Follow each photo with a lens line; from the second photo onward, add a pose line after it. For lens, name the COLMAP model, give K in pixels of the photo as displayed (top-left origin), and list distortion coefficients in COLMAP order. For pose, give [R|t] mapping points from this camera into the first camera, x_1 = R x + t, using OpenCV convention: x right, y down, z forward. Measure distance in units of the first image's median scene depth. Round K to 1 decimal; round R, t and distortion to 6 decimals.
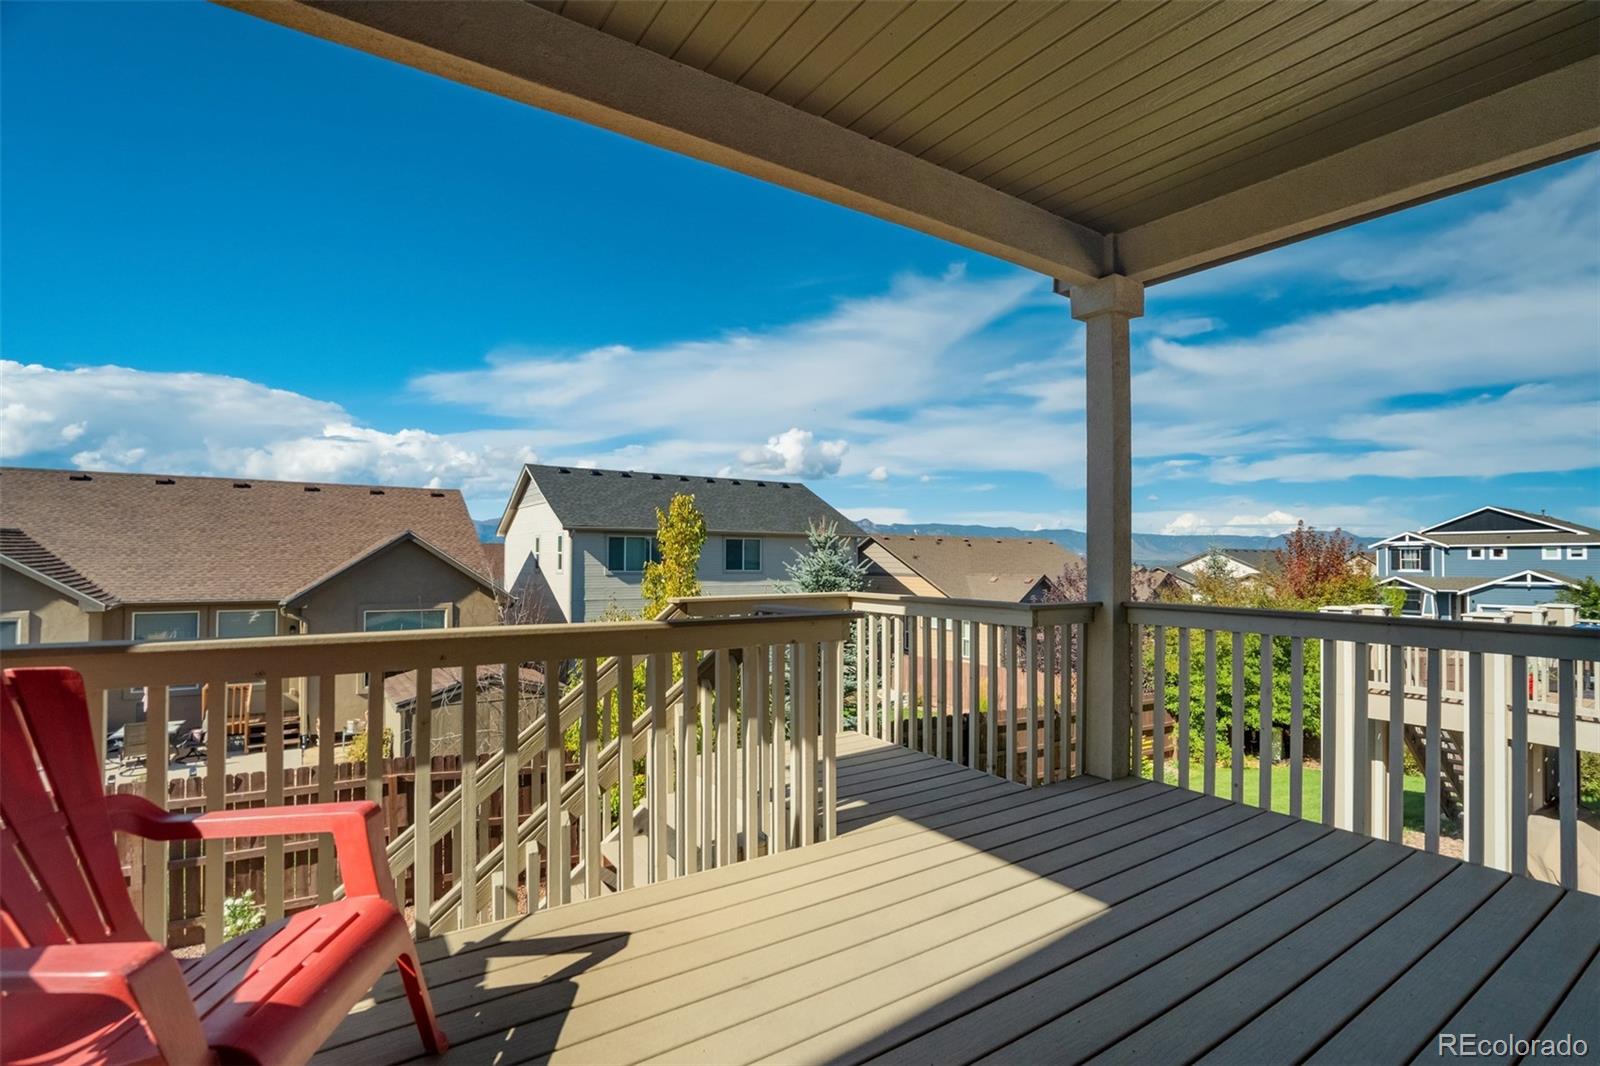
lens RADIAL K [[762.1, 0, 801.0], [0, 762.1, 556.8], [0, 0, 1]] dist [-0.025779, 0.000589]
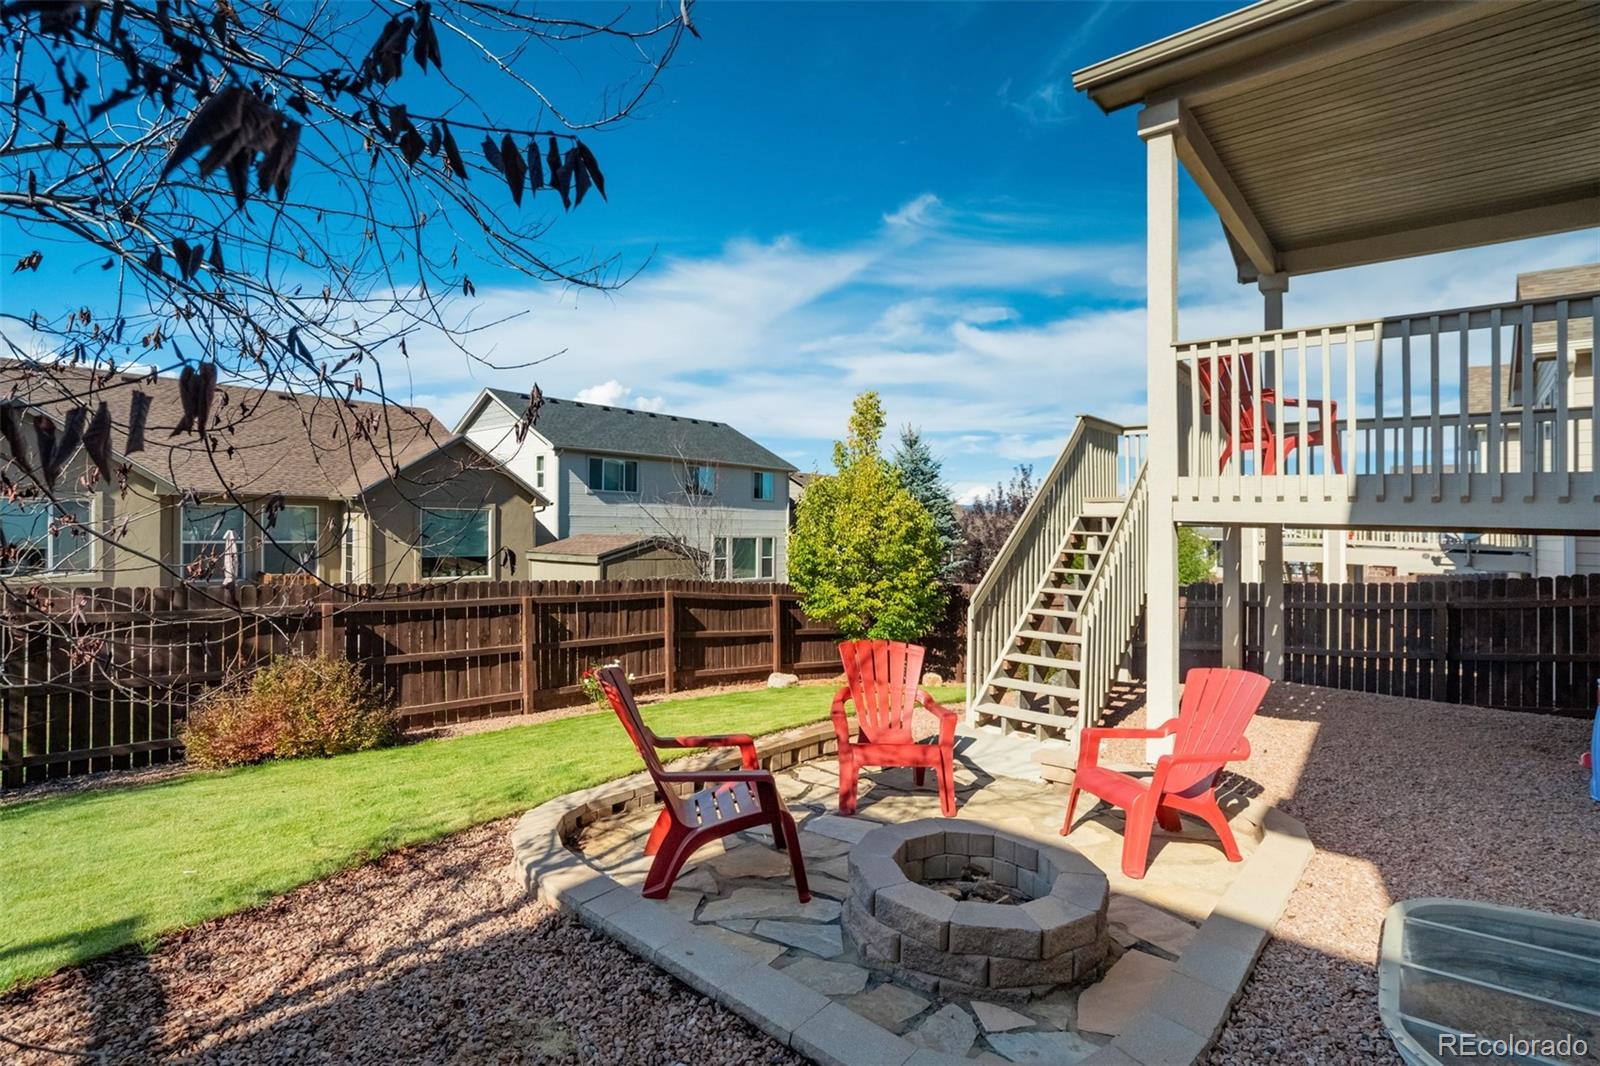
lens RADIAL K [[776.3, 0, 800.0], [0, 776.3, 533.0], [0, 0, 1]] dist [-0.029058, 0.000581]
pose [[0.964550, 0.010673, 0.263685, -0.194165], [-0.012758, 0.999899, 0.006195, 0.053268], [-0.263592, -0.009339, 0.964589, -0.106322]]
